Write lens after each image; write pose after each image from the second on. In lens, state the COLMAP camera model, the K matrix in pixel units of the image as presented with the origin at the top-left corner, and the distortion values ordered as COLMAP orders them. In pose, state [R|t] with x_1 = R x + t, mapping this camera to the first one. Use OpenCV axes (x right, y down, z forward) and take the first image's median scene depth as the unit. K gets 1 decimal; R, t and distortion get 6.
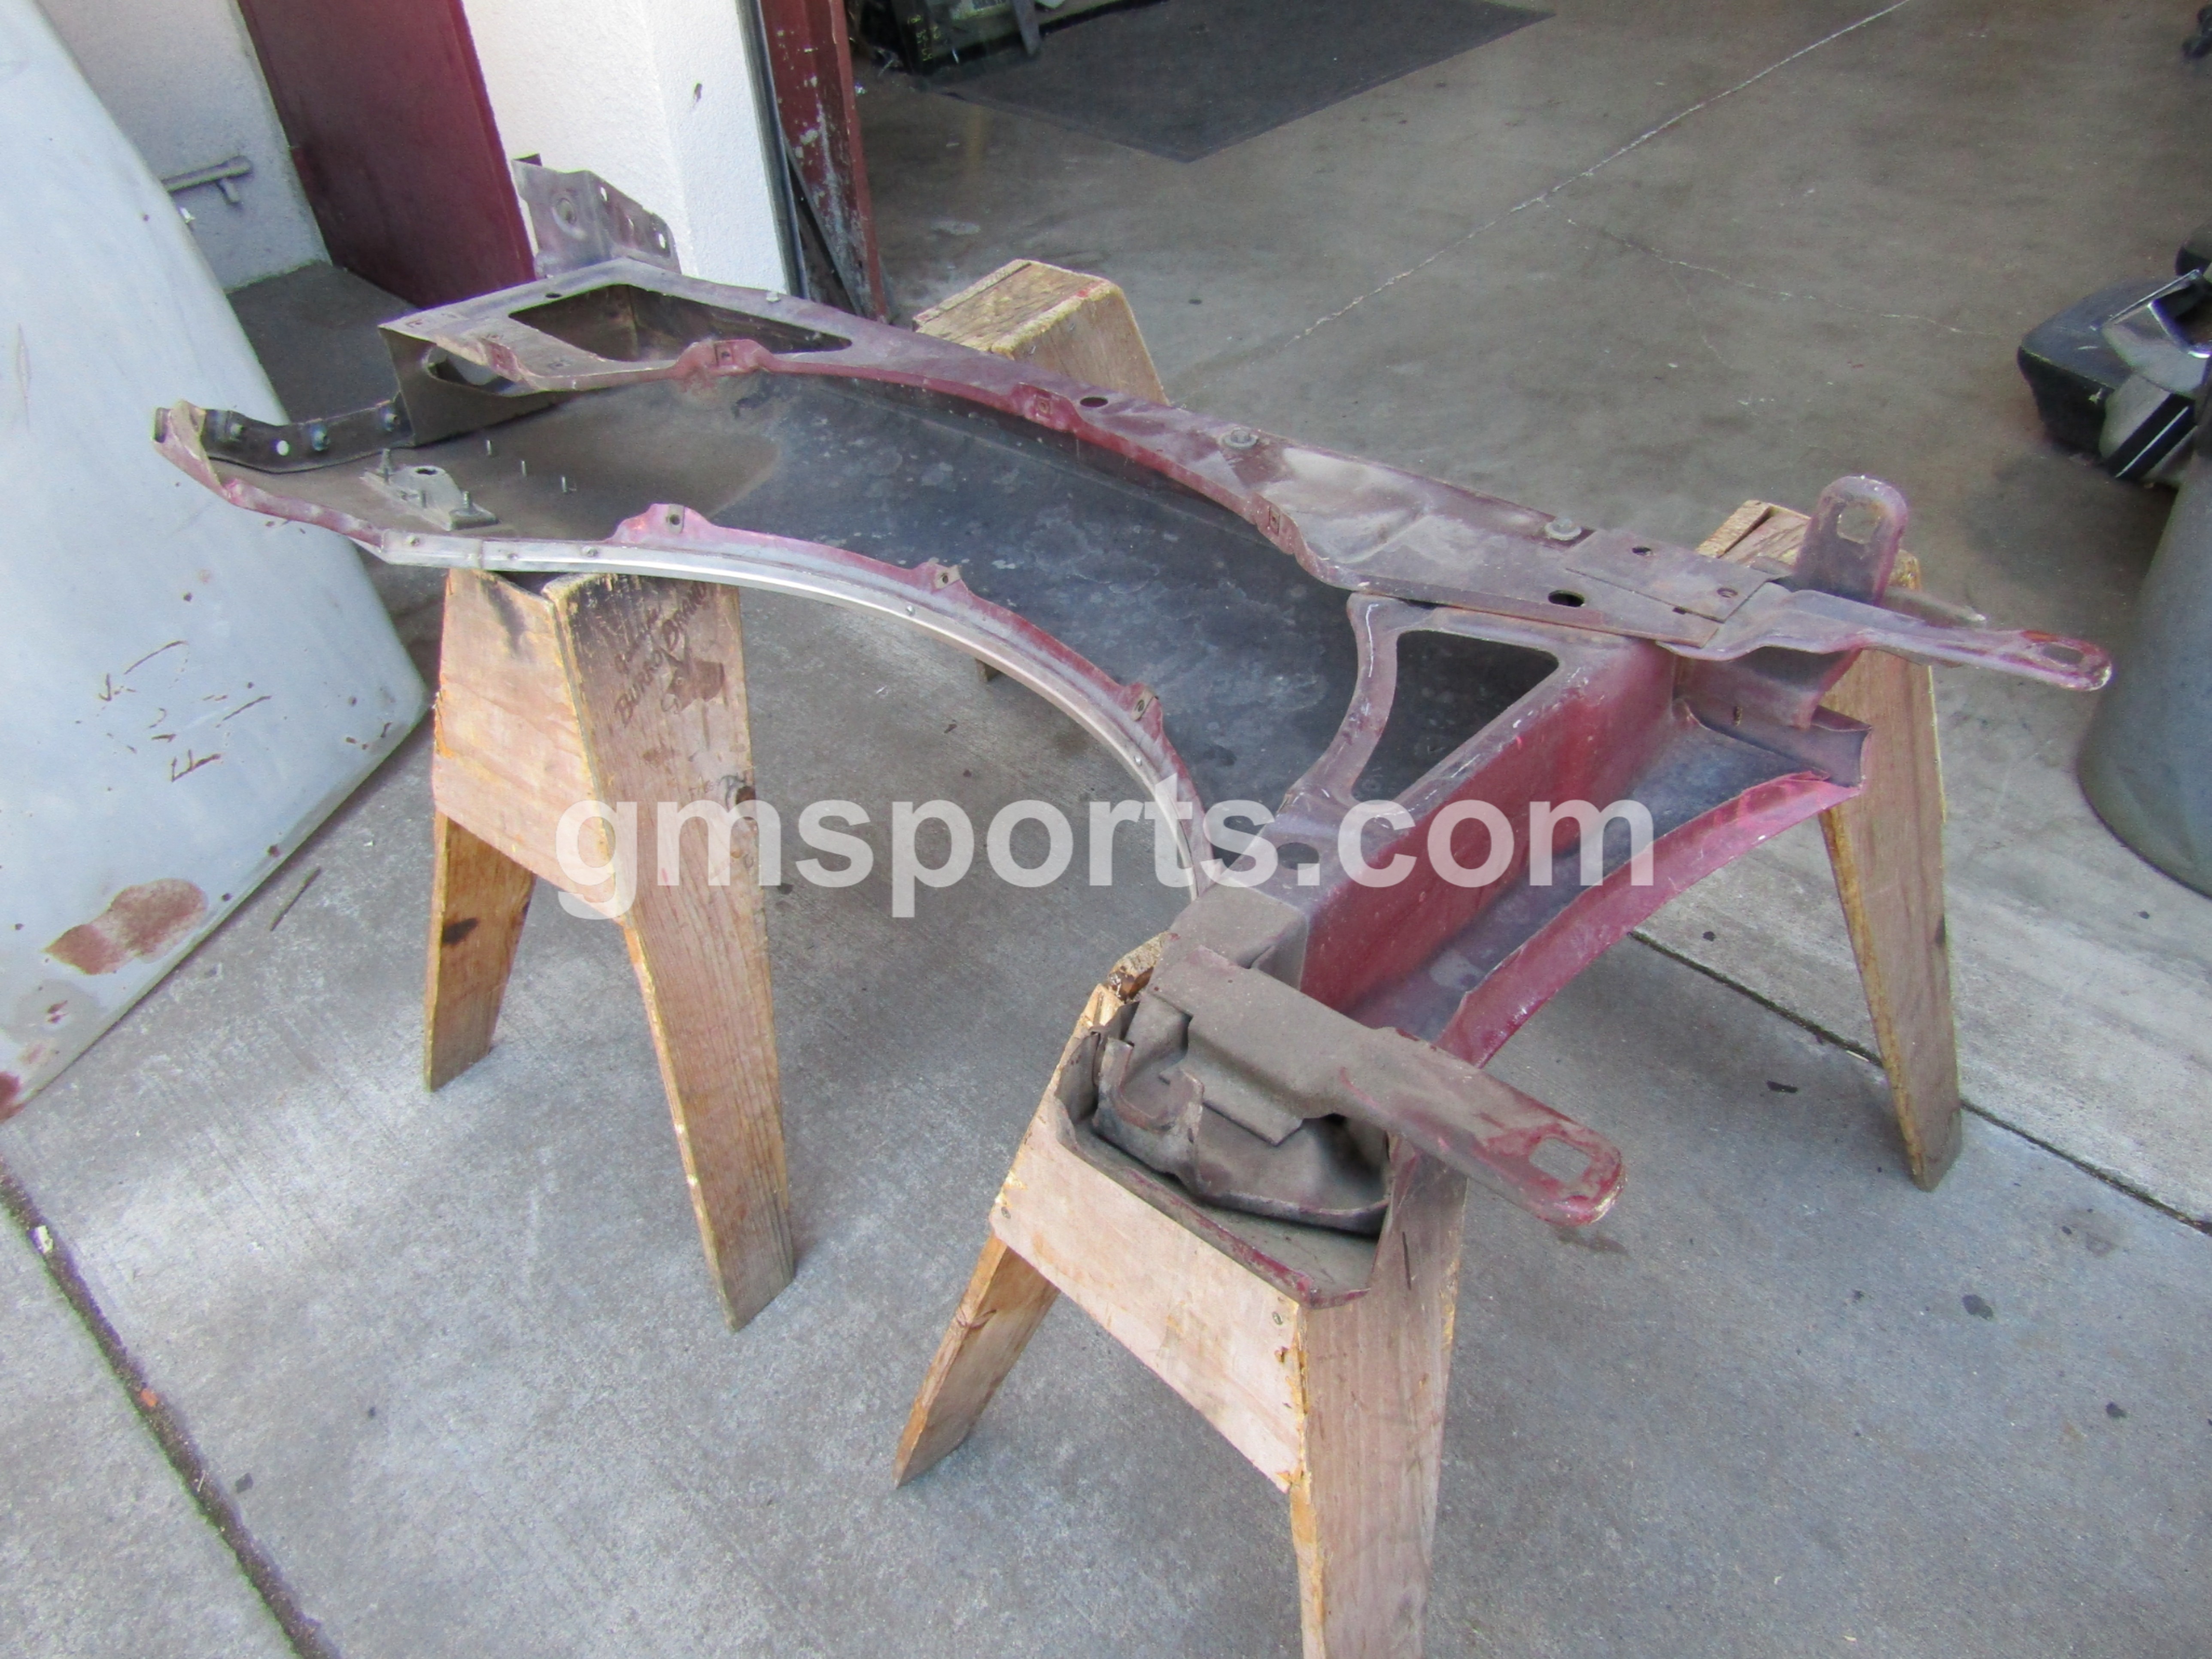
lens RADIAL K [[1585.3, 0, 1112.3], [0, 1585.3, 836.0], [0, 0, 1]] dist [-0.004156, -0.004247]
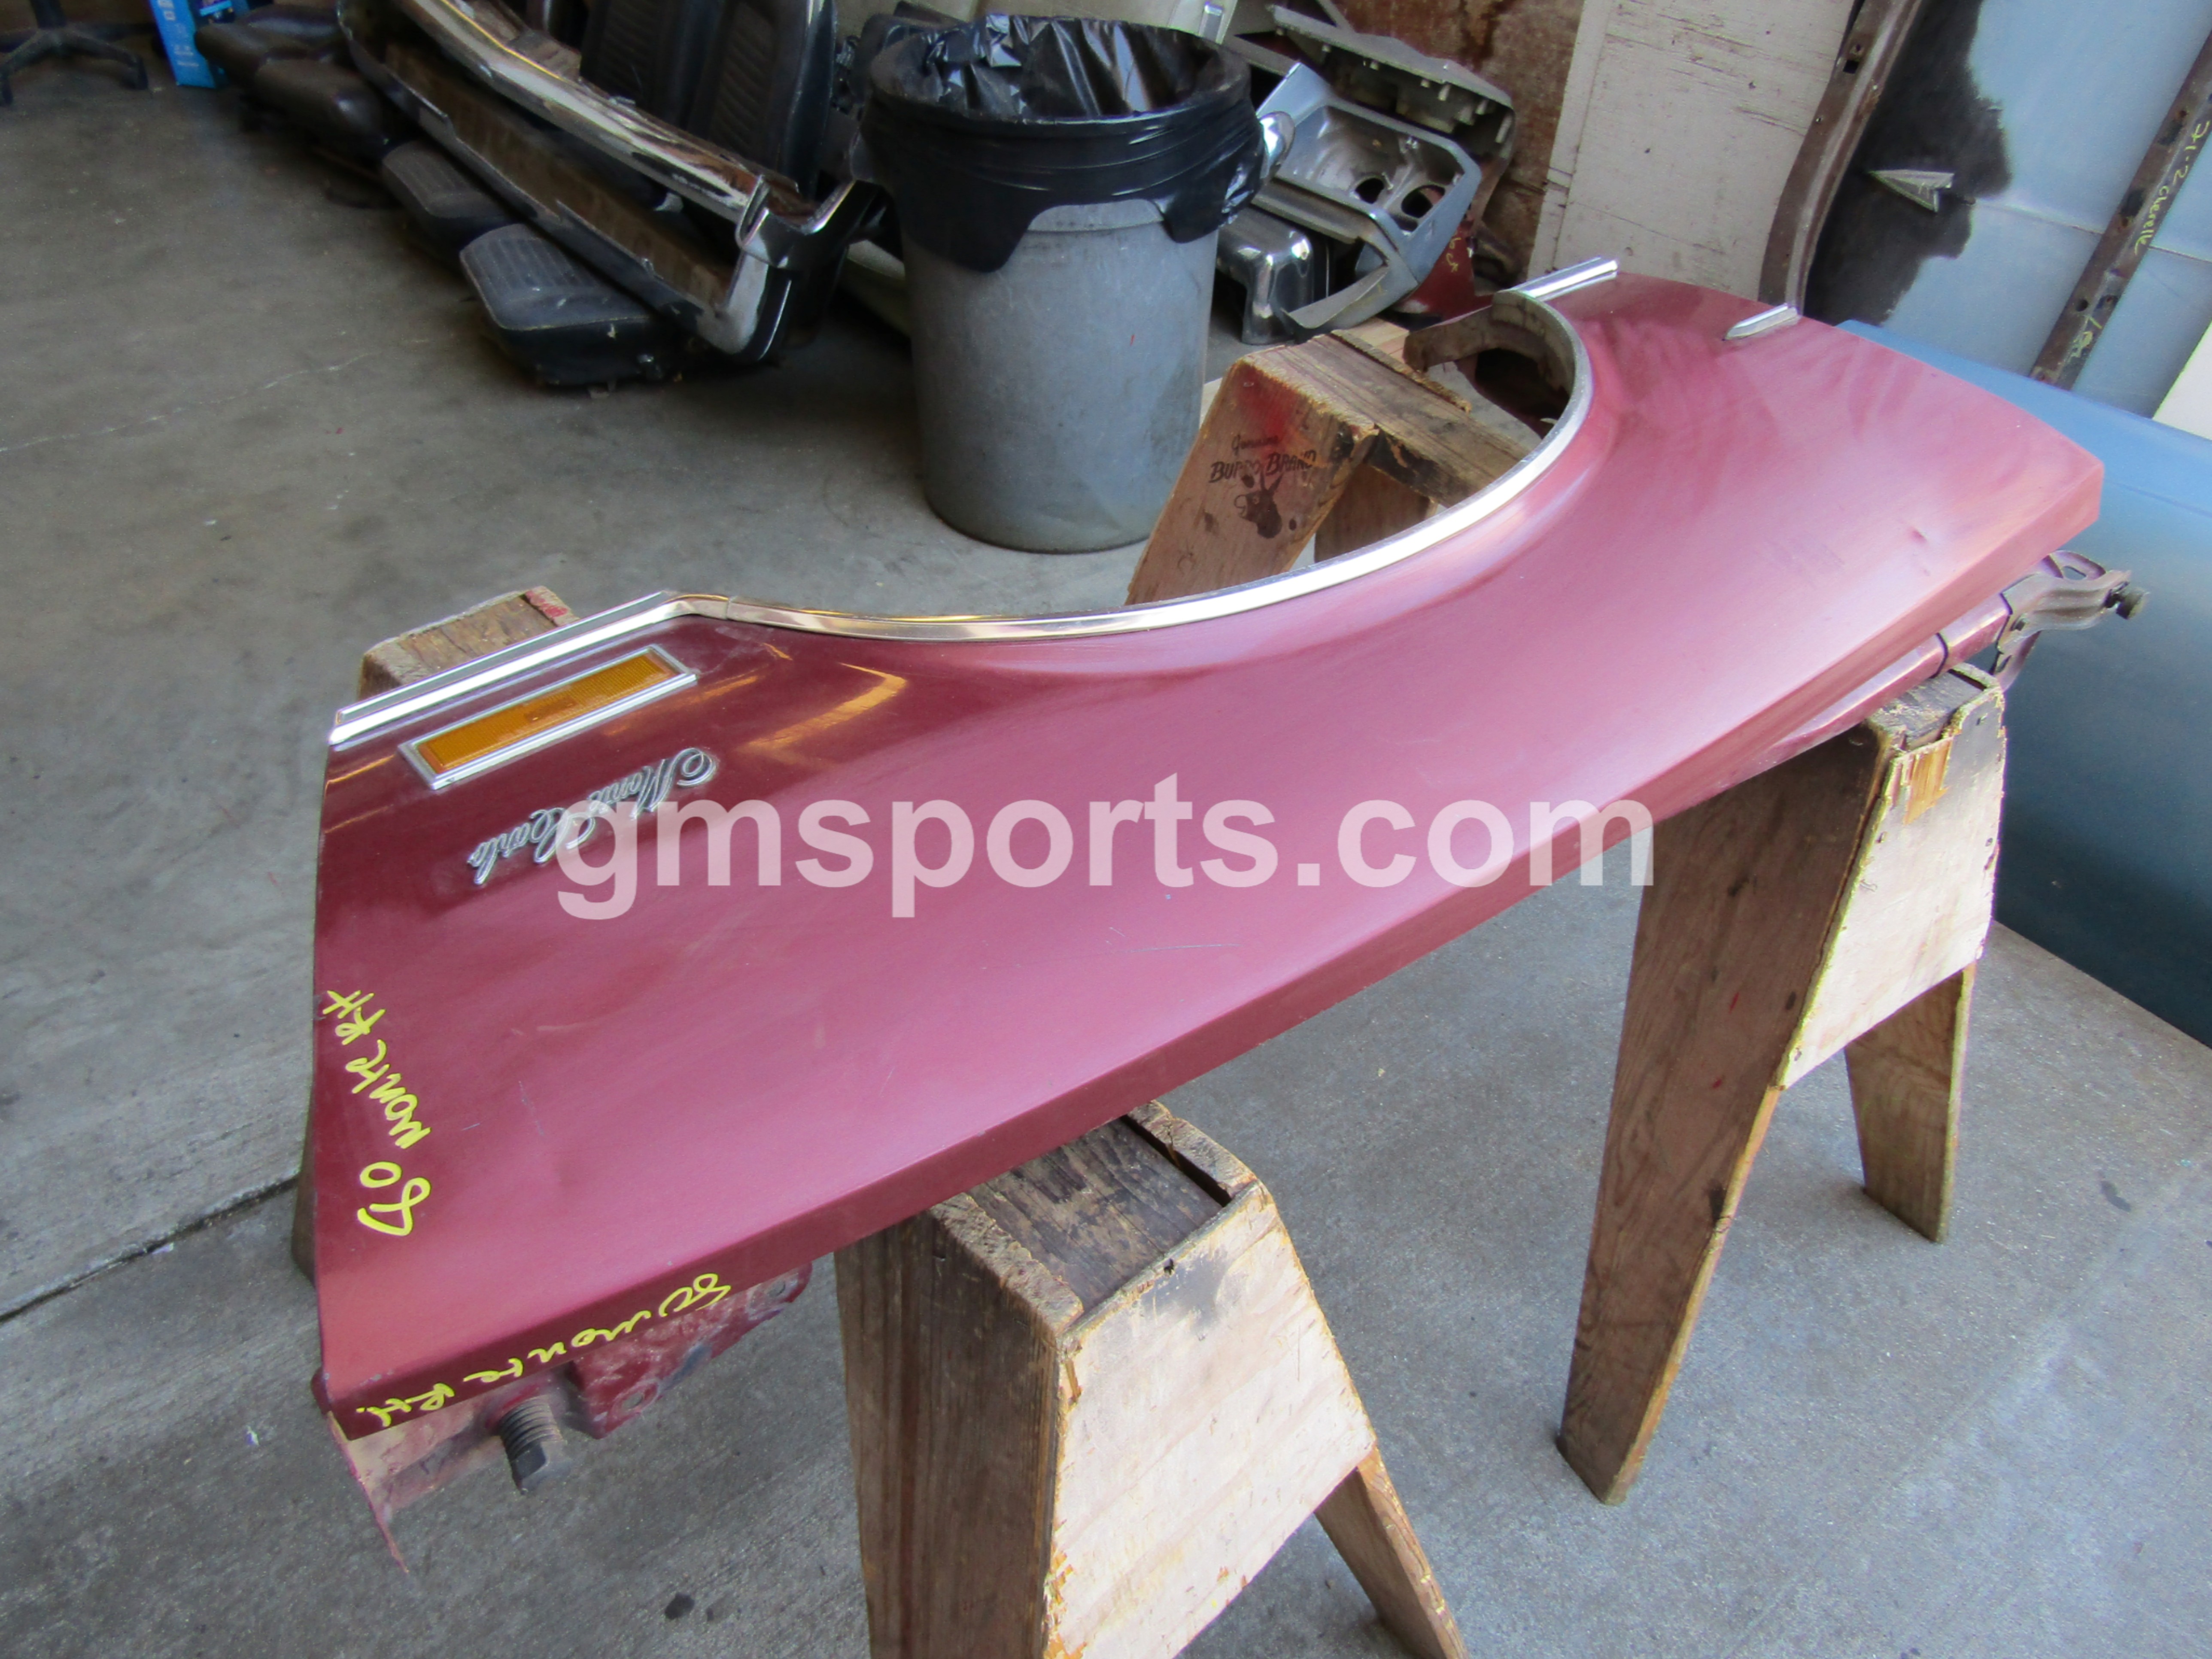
lens RADIAL K [[1575.0, 0, 1114.4], [0, 1575.0, 829.3], [0, 0, 1]] dist [-0.004331, -0.004646]
pose [[0.151185, -0.608299, 0.779176, -0.596794], [0.621244, 0.671588, 0.403764, -0.402873], [-0.768894, 0.423016, 0.479436, 0.513788]]
